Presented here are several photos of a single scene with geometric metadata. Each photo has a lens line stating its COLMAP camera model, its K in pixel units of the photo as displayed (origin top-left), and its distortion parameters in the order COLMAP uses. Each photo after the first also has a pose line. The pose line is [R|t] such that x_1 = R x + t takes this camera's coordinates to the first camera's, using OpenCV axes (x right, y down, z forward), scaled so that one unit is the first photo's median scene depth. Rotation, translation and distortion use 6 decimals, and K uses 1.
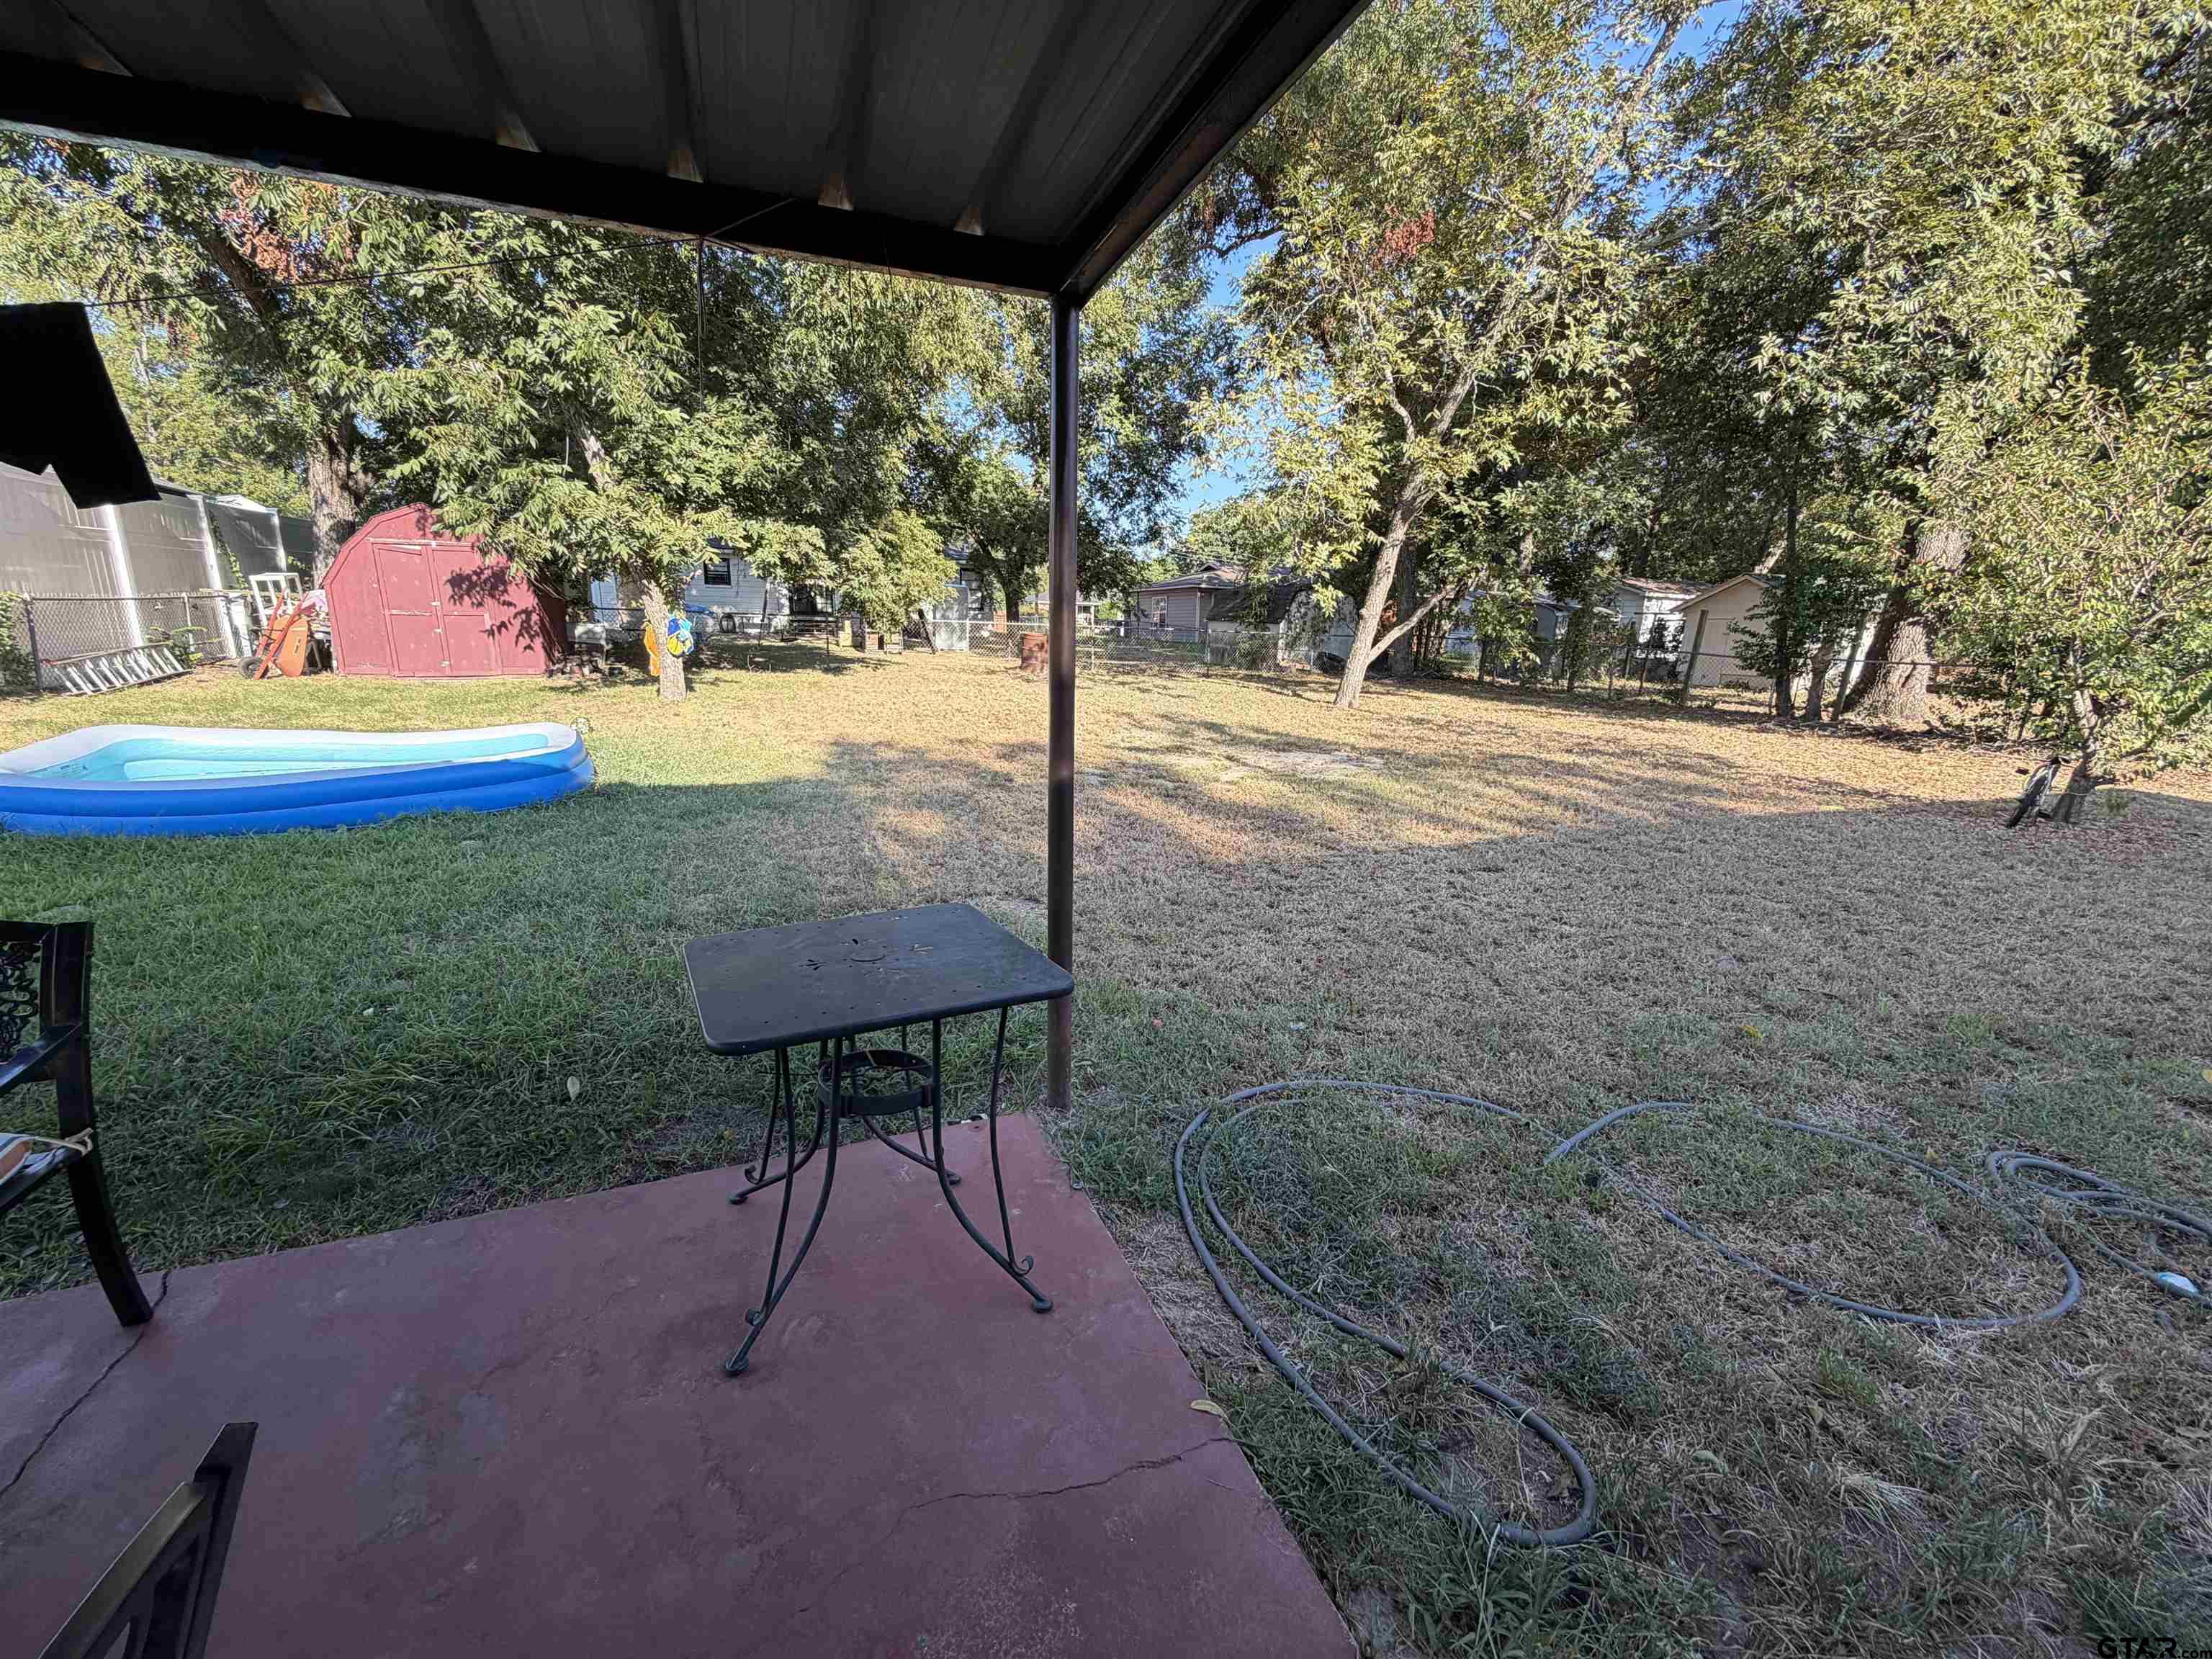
lens RADIAL K [[873.4, 0, 1105.0], [0, 873.4, 820.4], [0, 0, 1]] dist [-0.002466, 0.000056]
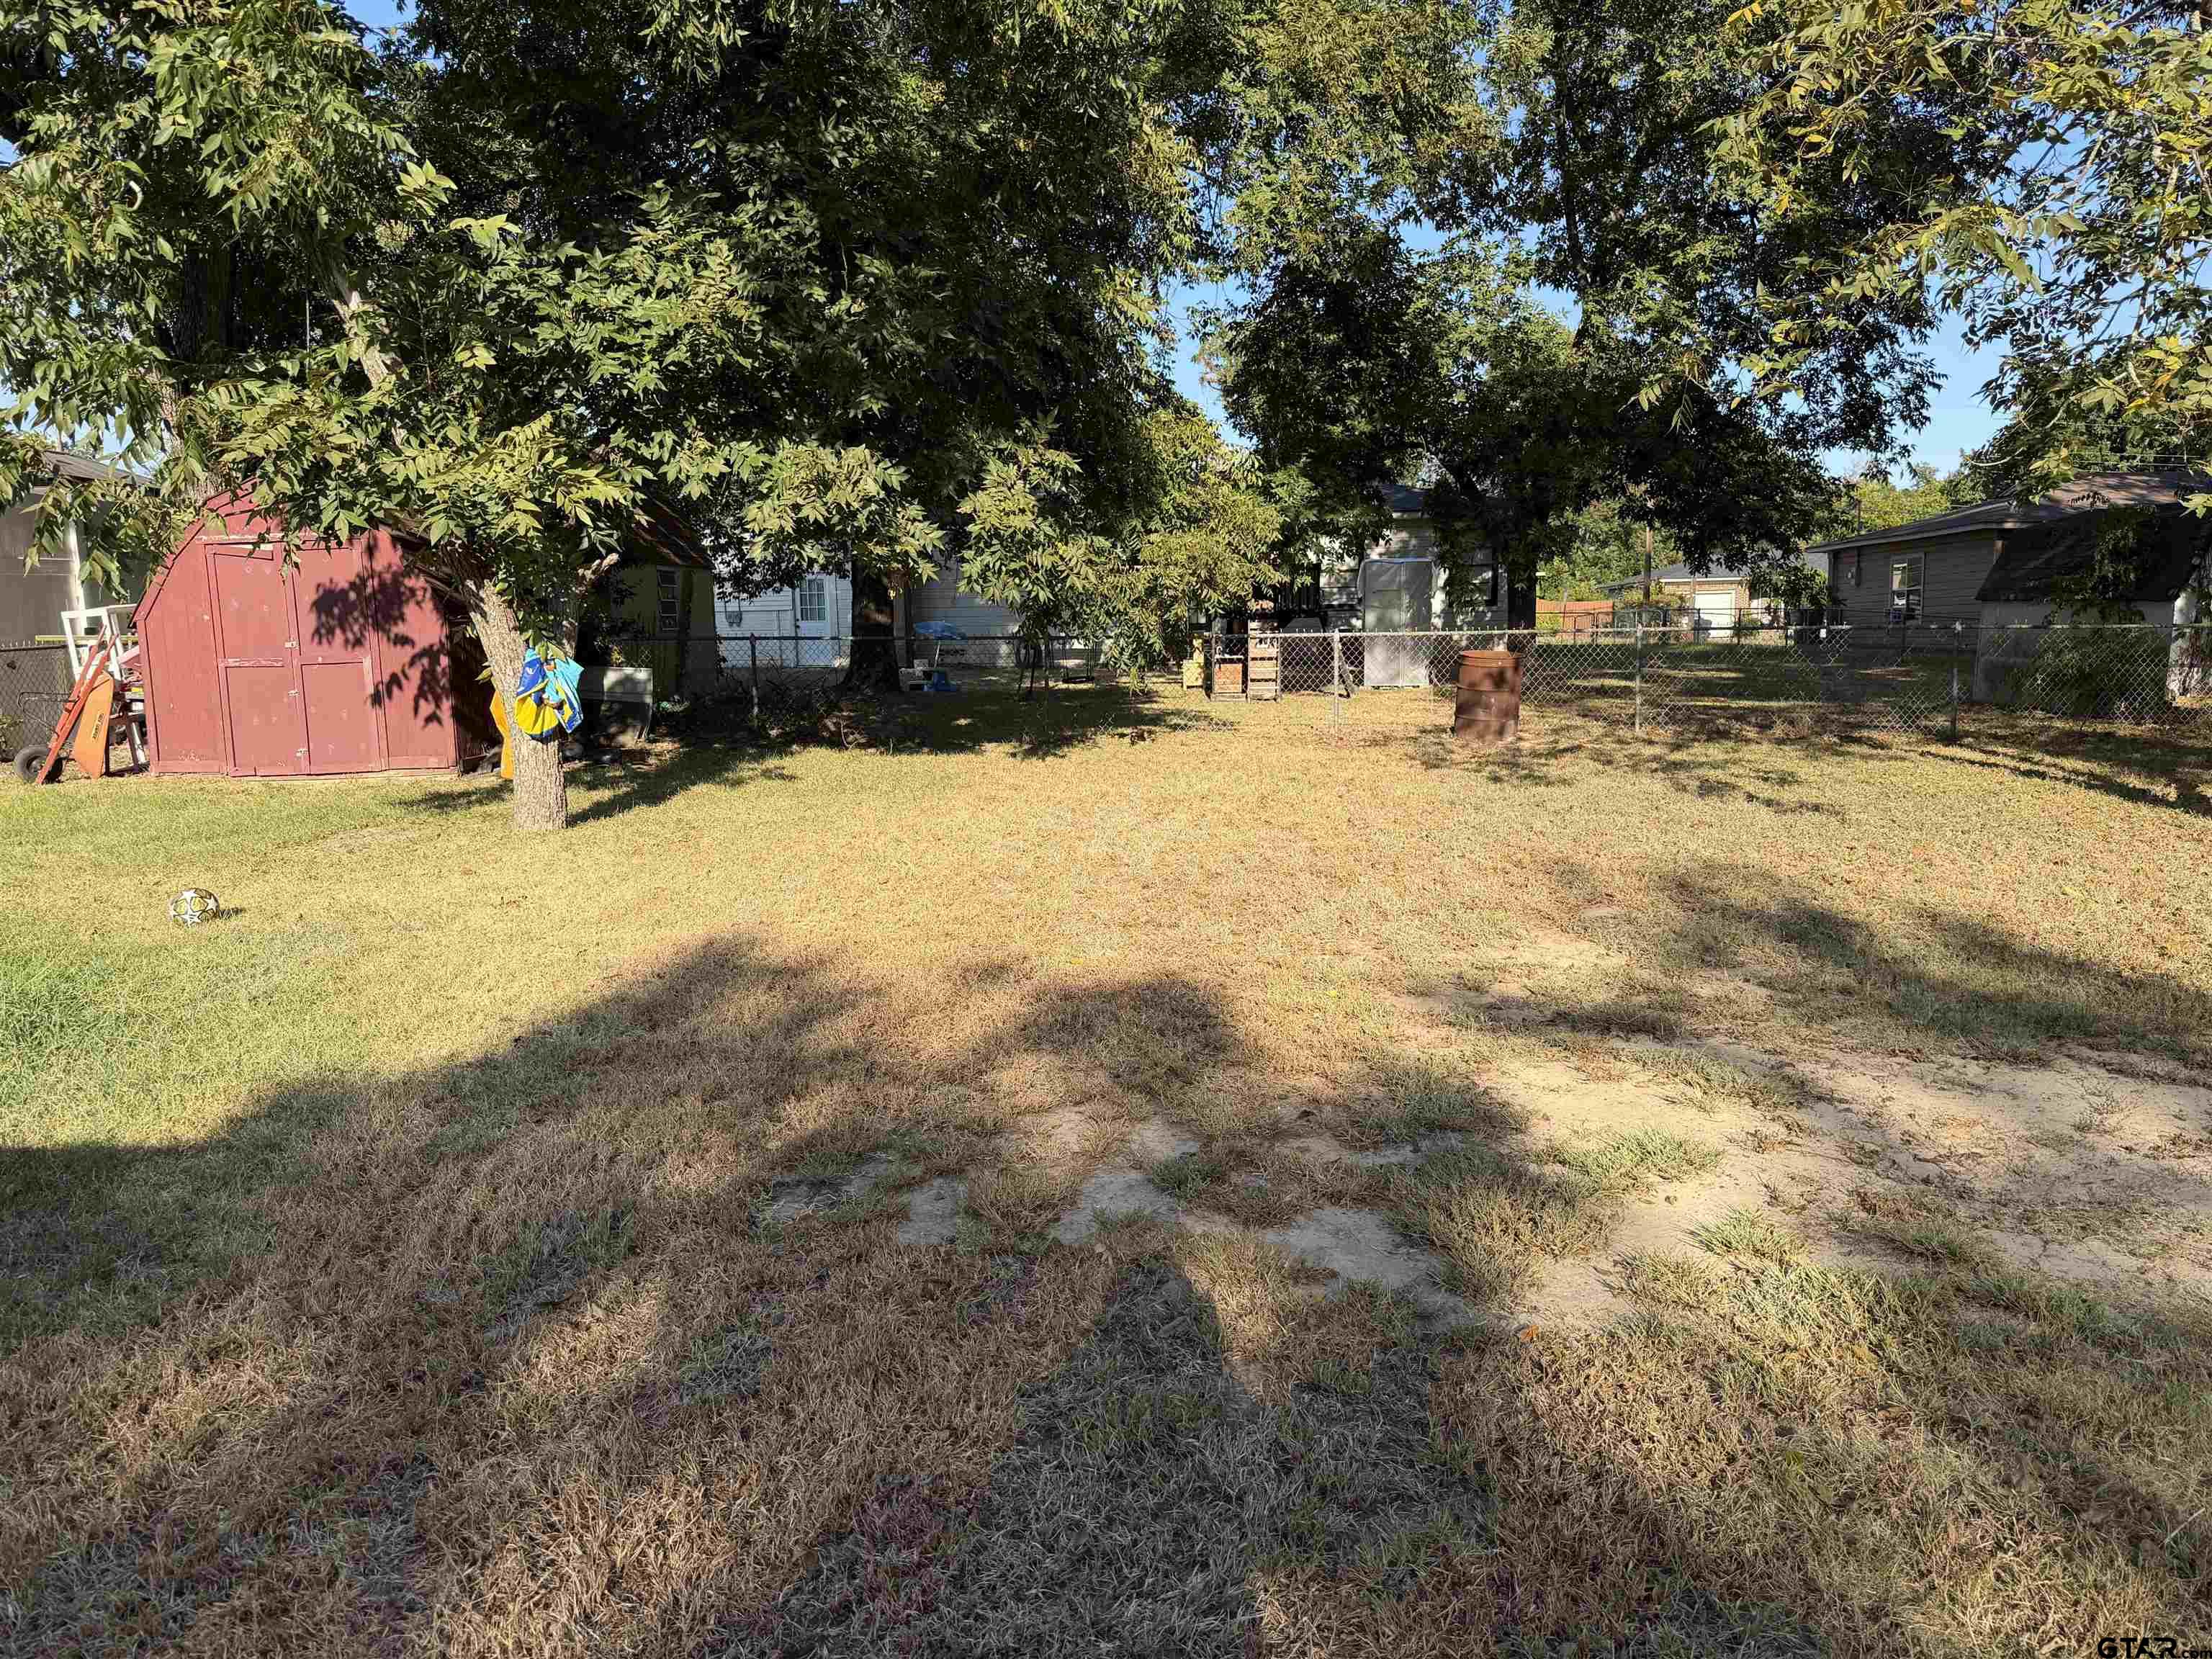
lens RADIAL K [[1565.8, 0, 1110.4], [0, 1565.8, 841.6], [0, 0, 1]] dist [0.033243, -0.004386]
pose [[0.909843, 0.013348, -0.414738, 0.113051], [-0.050057, 0.995714, -0.077768, -0.071508], [0.411922, 0.091518, 0.906612, 0.313185]]
